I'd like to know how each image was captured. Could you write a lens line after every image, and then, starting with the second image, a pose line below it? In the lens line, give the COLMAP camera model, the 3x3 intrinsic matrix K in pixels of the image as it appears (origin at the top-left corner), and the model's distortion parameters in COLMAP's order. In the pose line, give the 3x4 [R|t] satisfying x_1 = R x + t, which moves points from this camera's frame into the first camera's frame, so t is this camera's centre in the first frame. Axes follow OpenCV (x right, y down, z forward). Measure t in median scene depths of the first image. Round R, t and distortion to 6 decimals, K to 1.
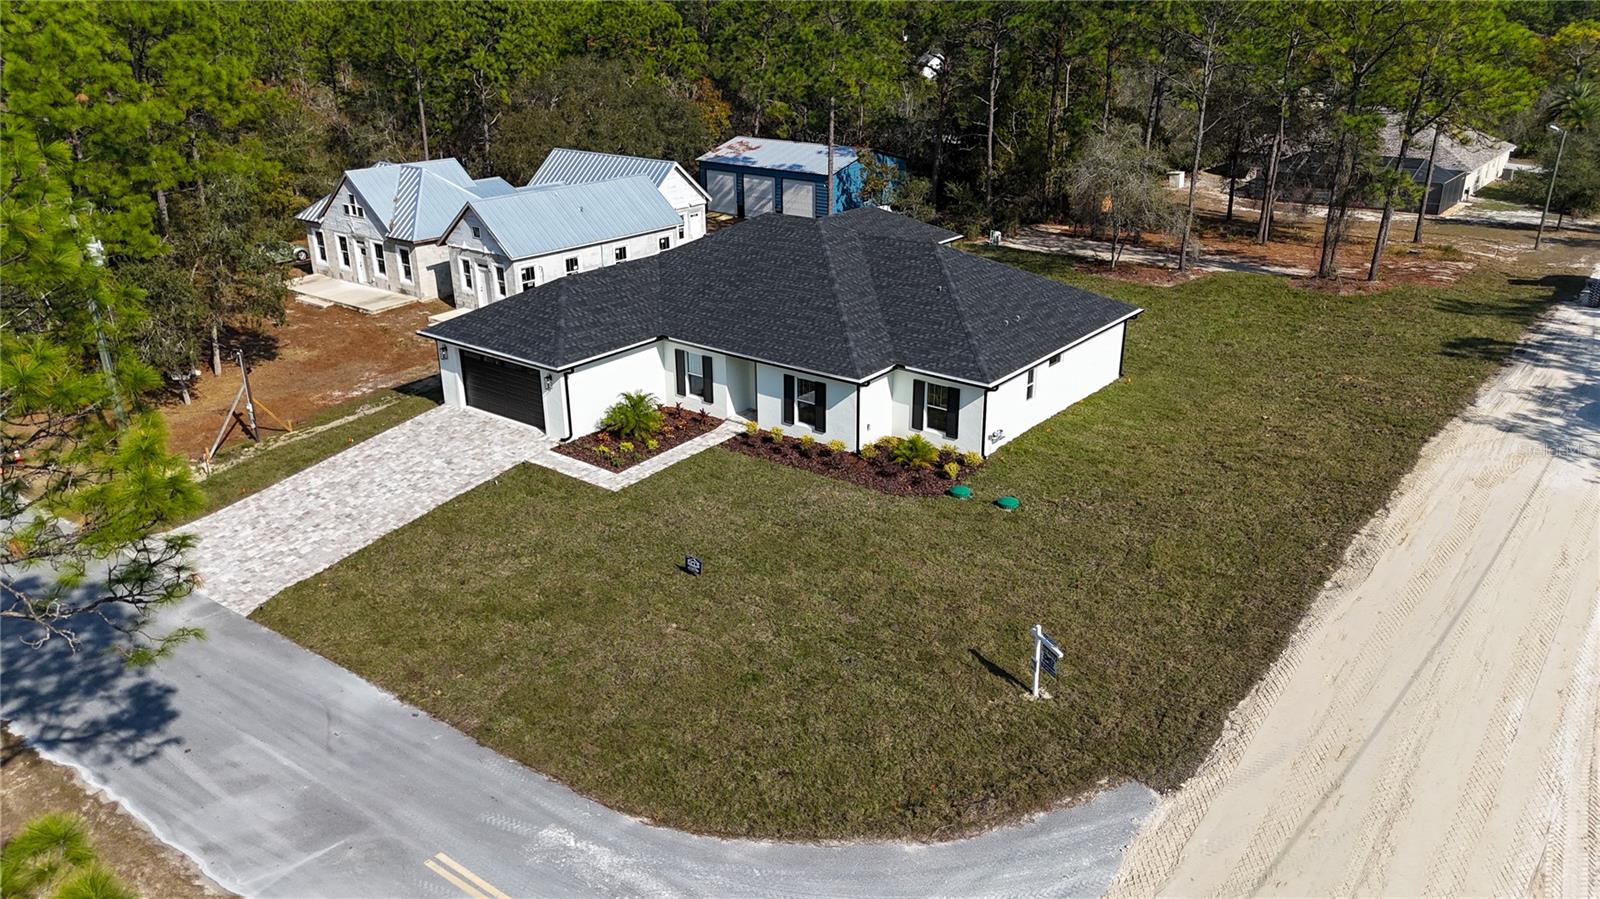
lens RADIAL K [[1175.7, 0, 800.0], [0, 1175.7, 449.5], [0, 0, 1]] dist [0.061301, -0.054776]
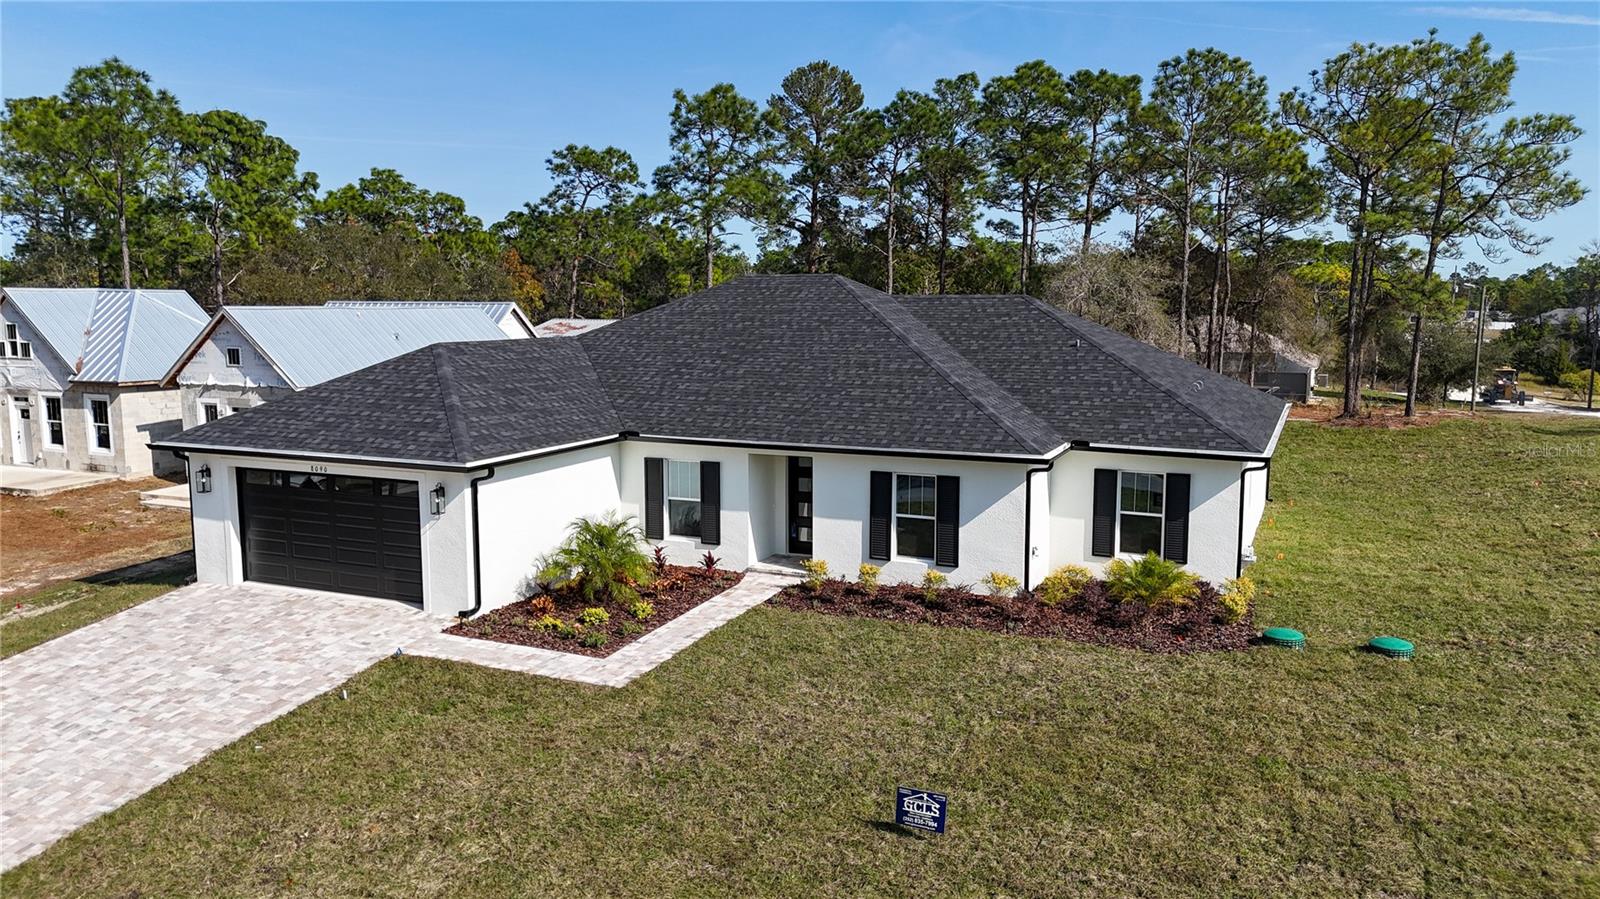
lens RADIAL K [[1175.7, 0, 800.0], [0, 1175.7, 449.5], [0, 0, 1]] dist [0.061301, -0.054776]
pose [[0.970148, -0.024007, 0.241324, -0.179108], [0.082136, 0.968805, -0.233818, 0.054131], [-0.228183, 0.246659, 0.941856, 0.456373]]
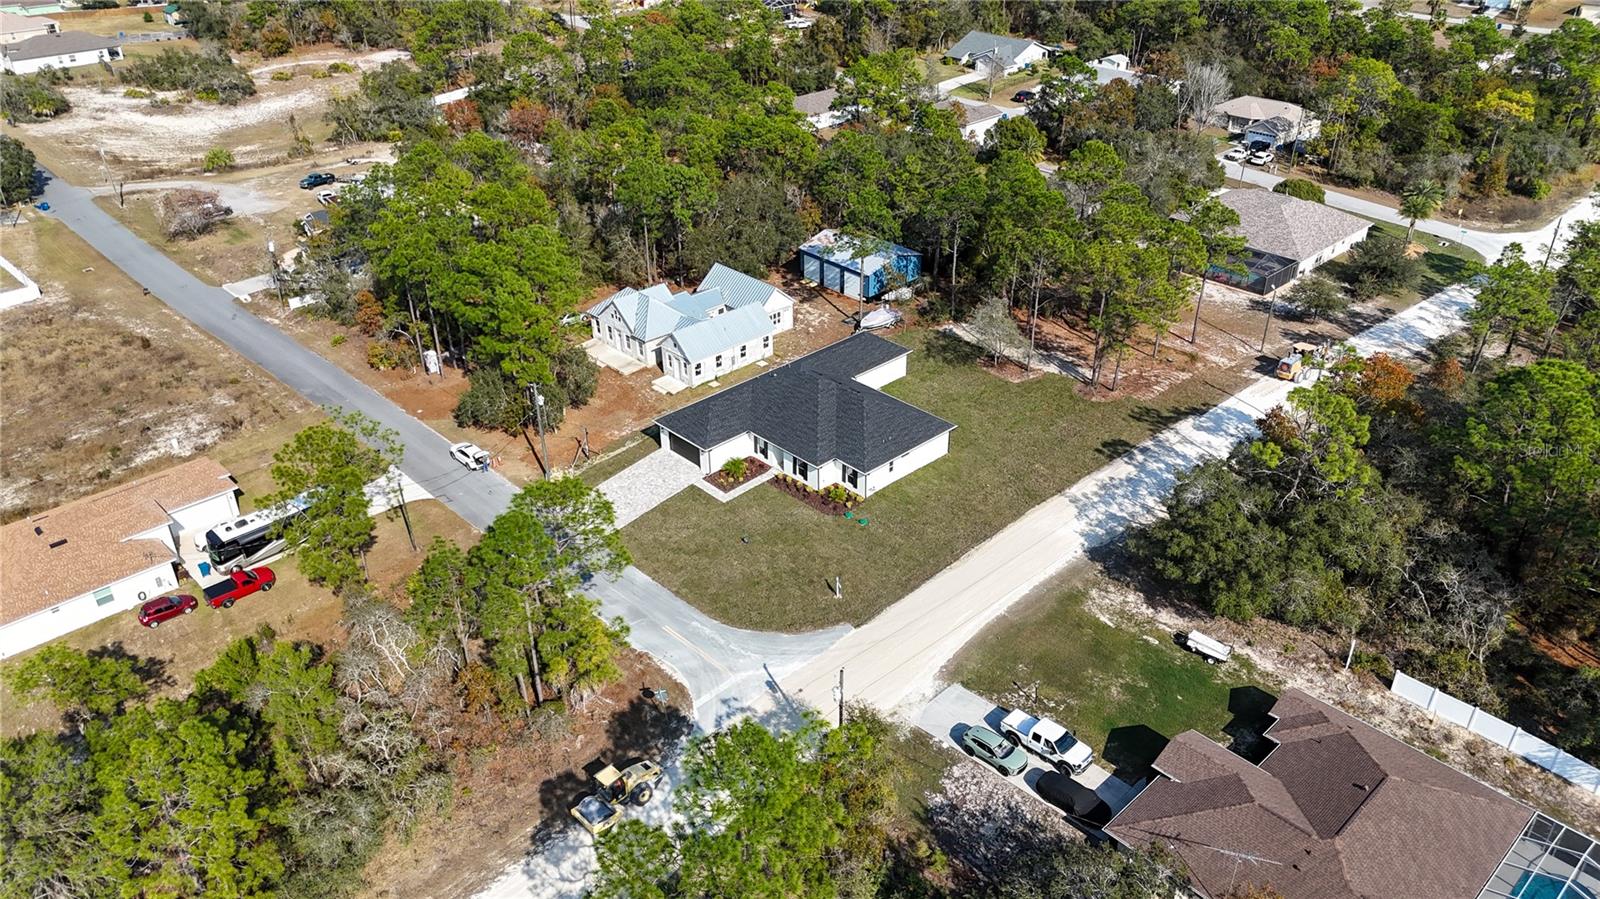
lens RADIAL K [[1175.7, 0, 800.0], [0, 1175.7, 449.5], [0, 0, 1]] dist [0.061301, -0.054776]
pose [[0.988228, 0.072085, -0.134942, 0.331550], [-0.049617, 0.985375, 0.163015, -0.477976], [0.144719, -0.154401, 0.977352, -1.426062]]
